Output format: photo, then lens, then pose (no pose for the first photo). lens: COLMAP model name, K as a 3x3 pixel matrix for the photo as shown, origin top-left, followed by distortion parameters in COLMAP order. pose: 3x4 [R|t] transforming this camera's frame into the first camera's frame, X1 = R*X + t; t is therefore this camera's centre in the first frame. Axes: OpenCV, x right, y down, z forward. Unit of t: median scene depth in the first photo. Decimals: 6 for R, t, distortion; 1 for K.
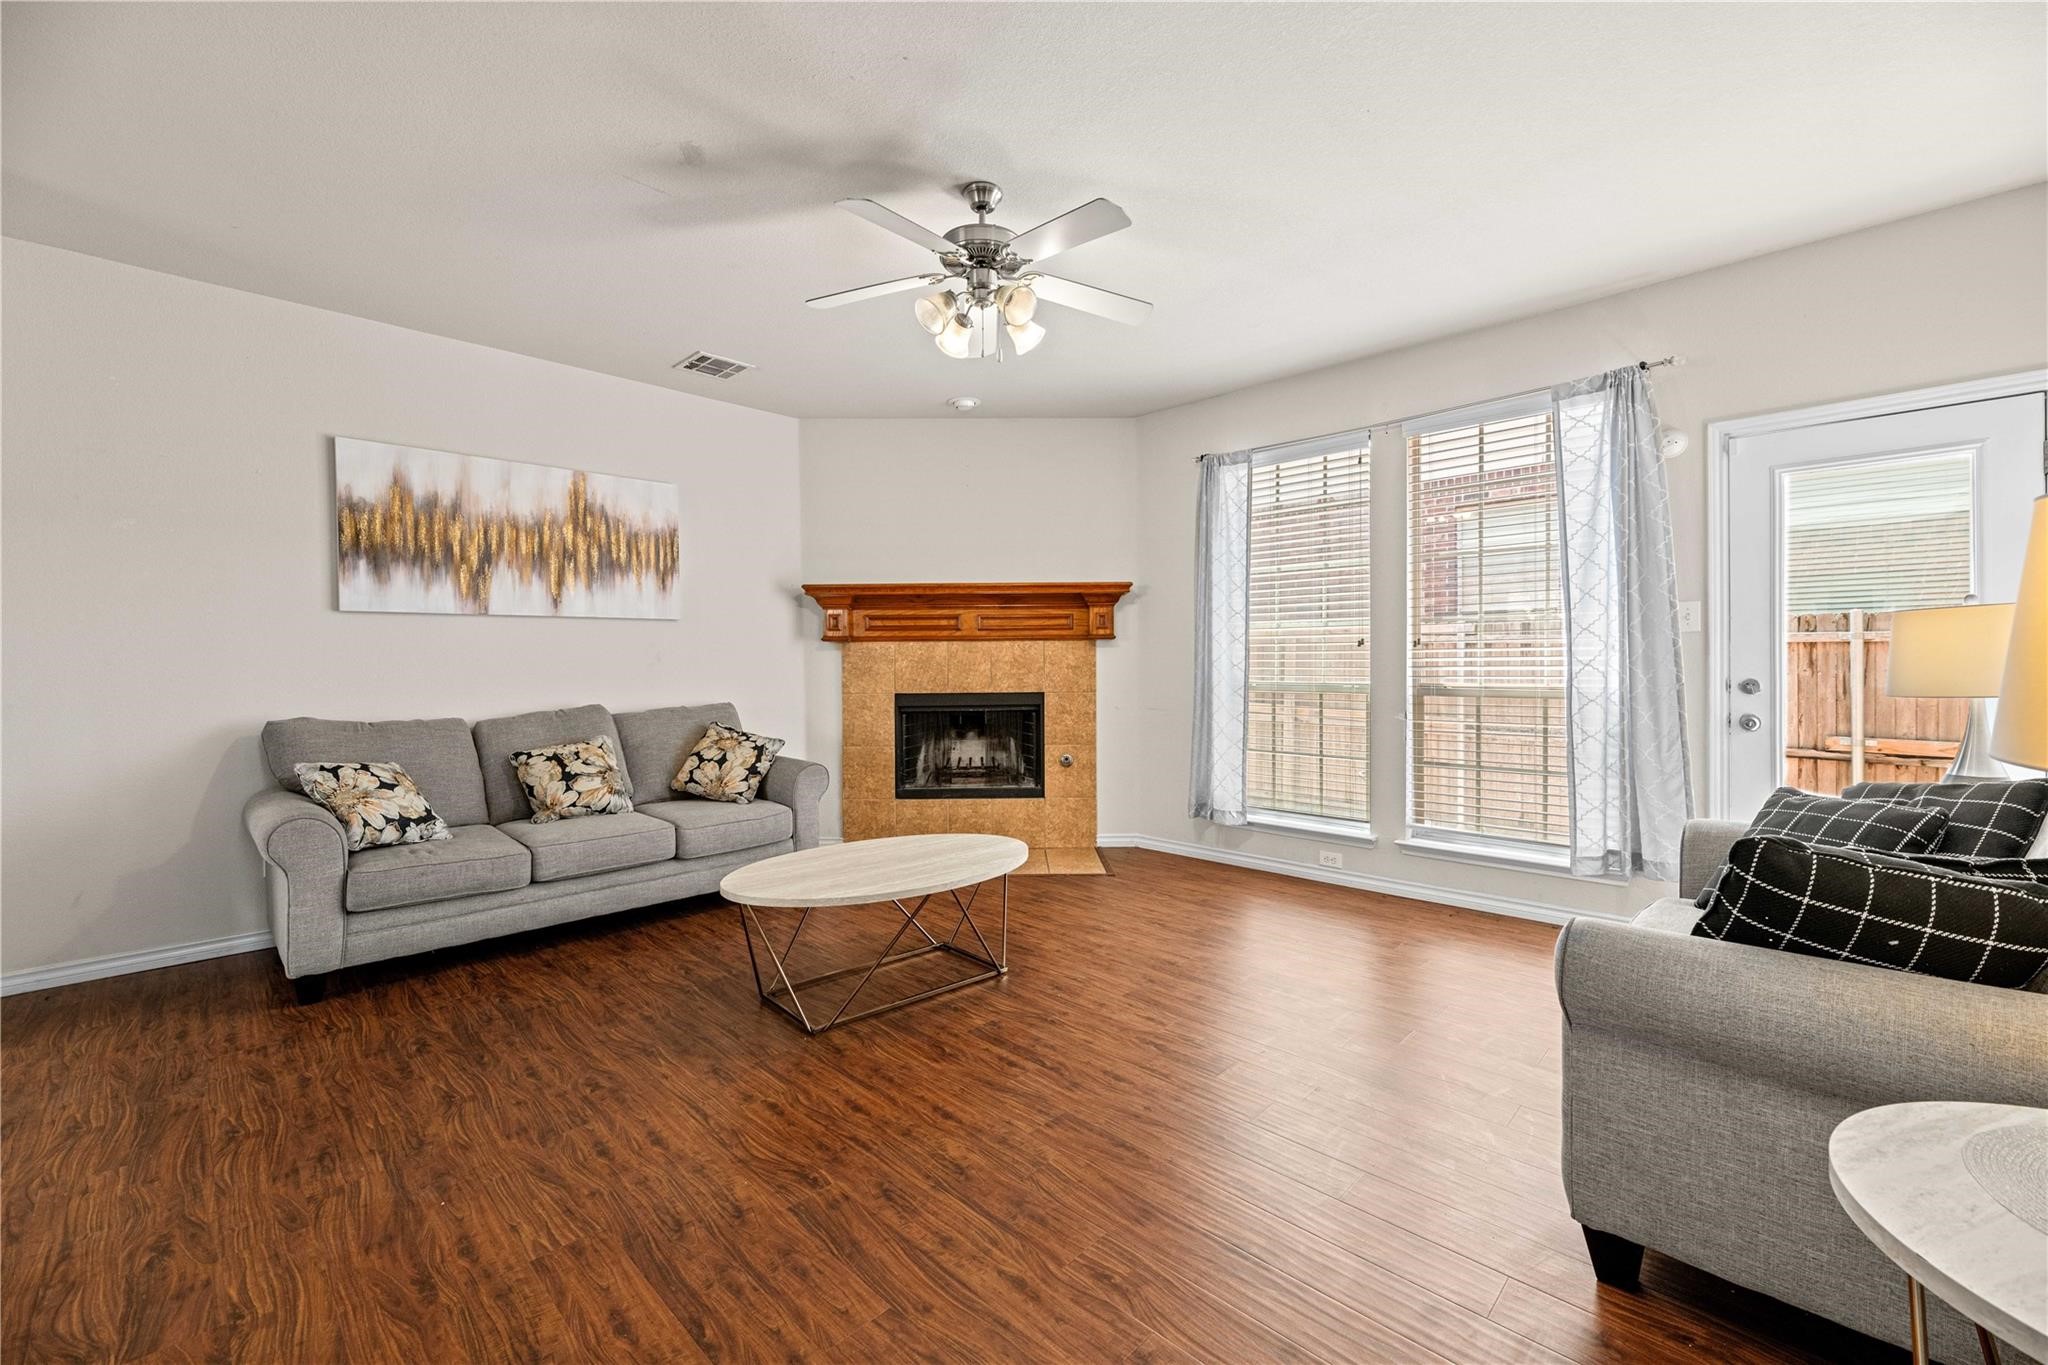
lens RADIAL K [[840.9, 0, 1012.5], [0, 840.9, 675.2], [0, 0, 1]] dist [-0.002977, -0.001789]
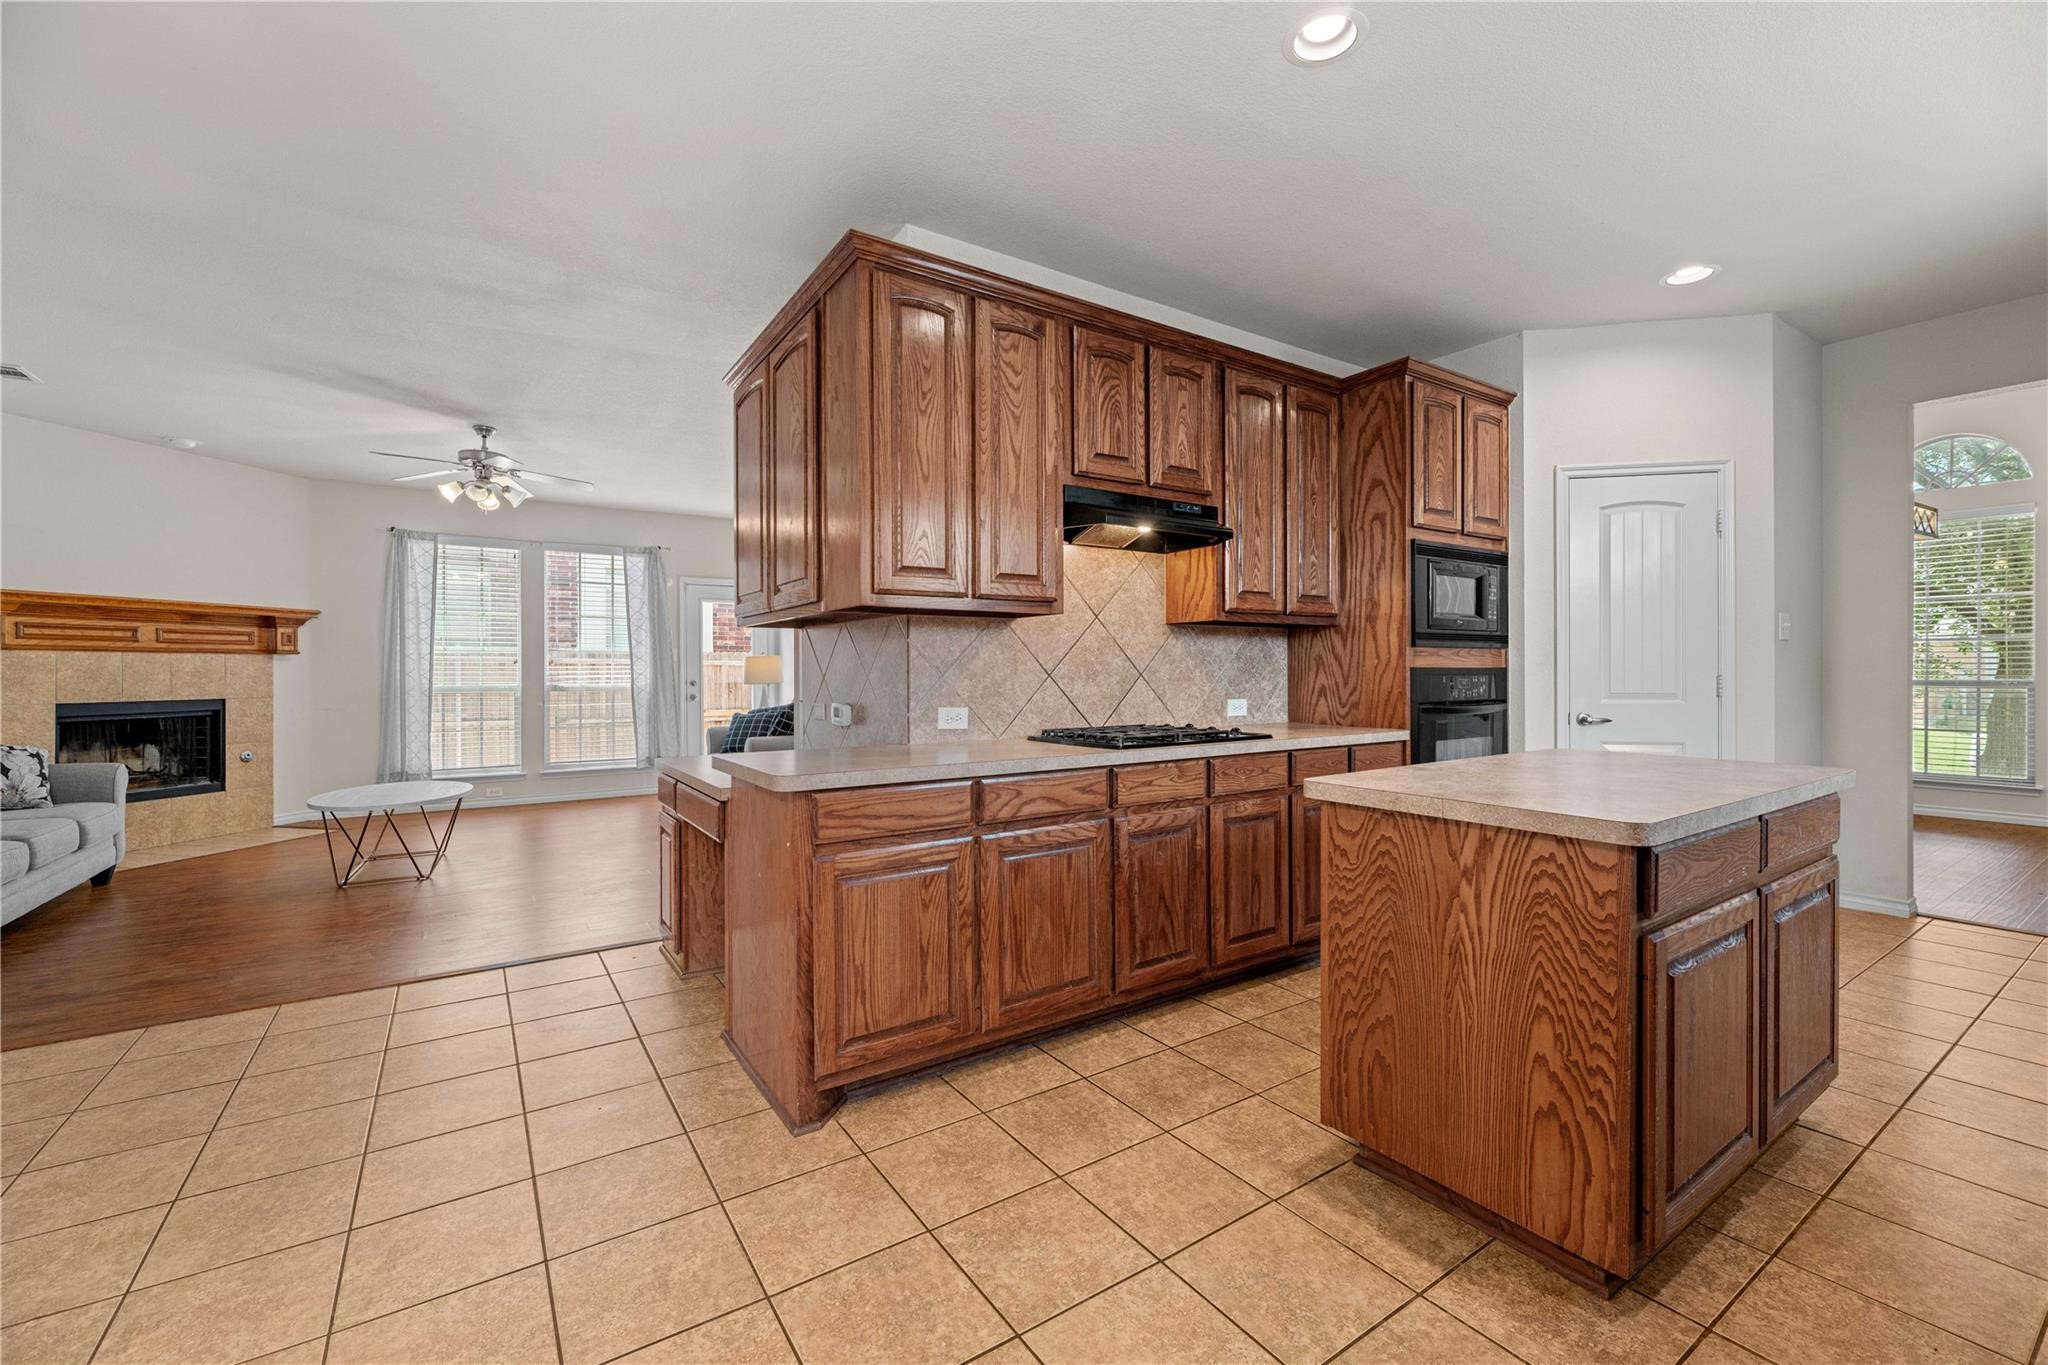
lens RADIAL K [[840.9, 0, 1029.3], [0, 840.9, 677.3], [0, 0, 1]] dist [-0.002977, -0.001789]
pose [[0.183584, 0.000700, 0.983004, -0.905106], [0.019057, 0.999809, -0.004272, 0.016972], [-0.982819, 0.019518, 0.183536, -0.298144]]
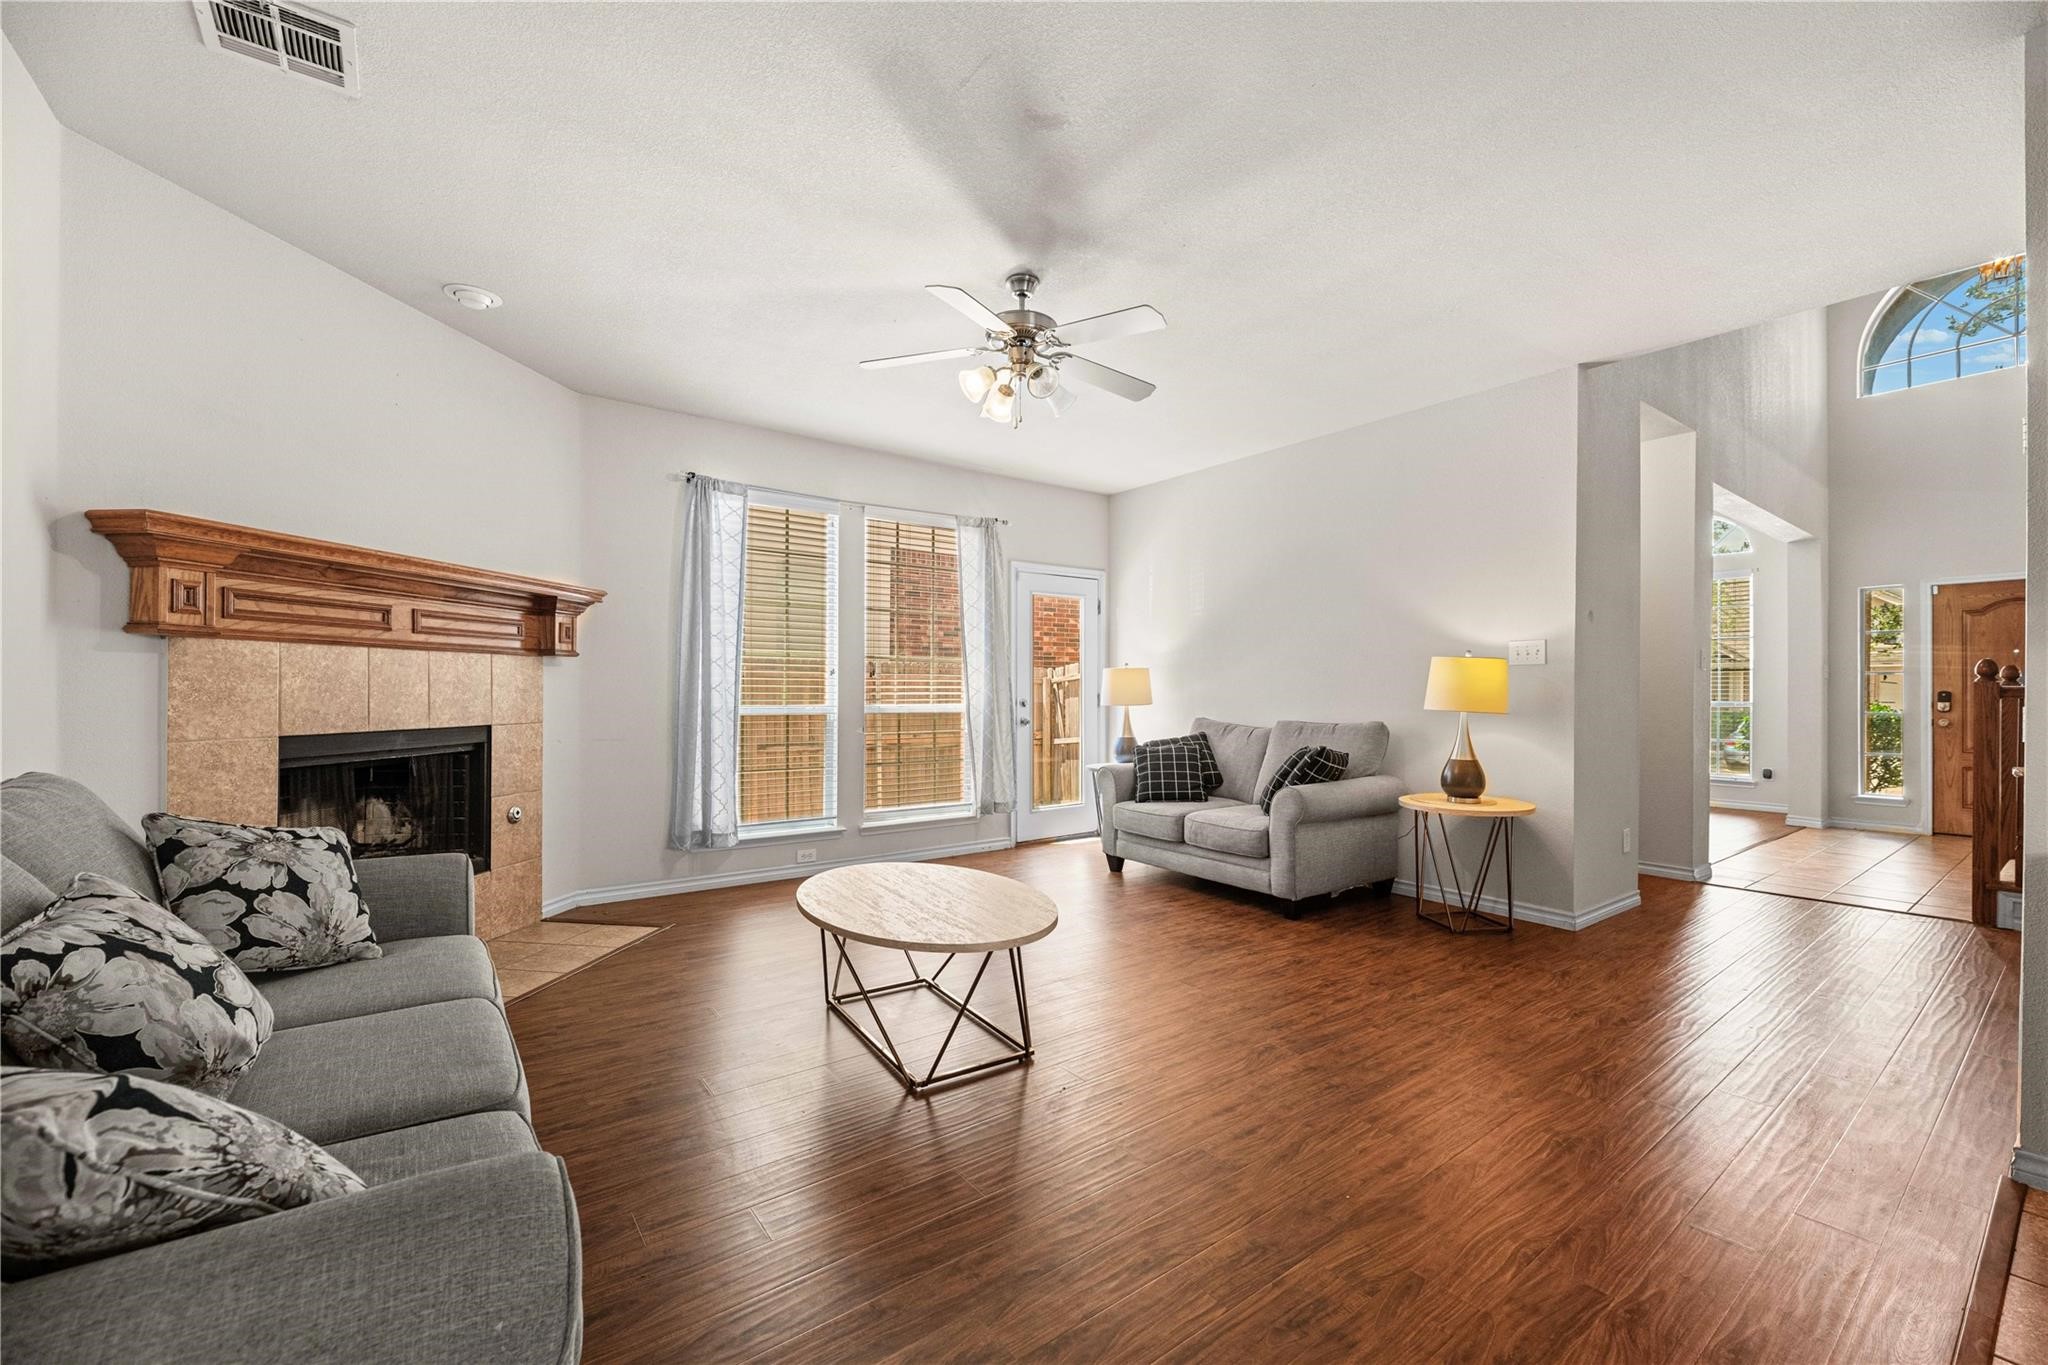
lens RADIAL K [[840.9, 0, 1050.4], [0, 840.9, 688.4], [0, 0, 1]] dist [-0.002977, -0.001789]
pose [[0.125895, 0.008474, 0.992007, -0.632588], [0.011524, 0.999884, -0.010004, 0.001479], [-0.991977, 0.012692, 0.125782, 0.439198]]
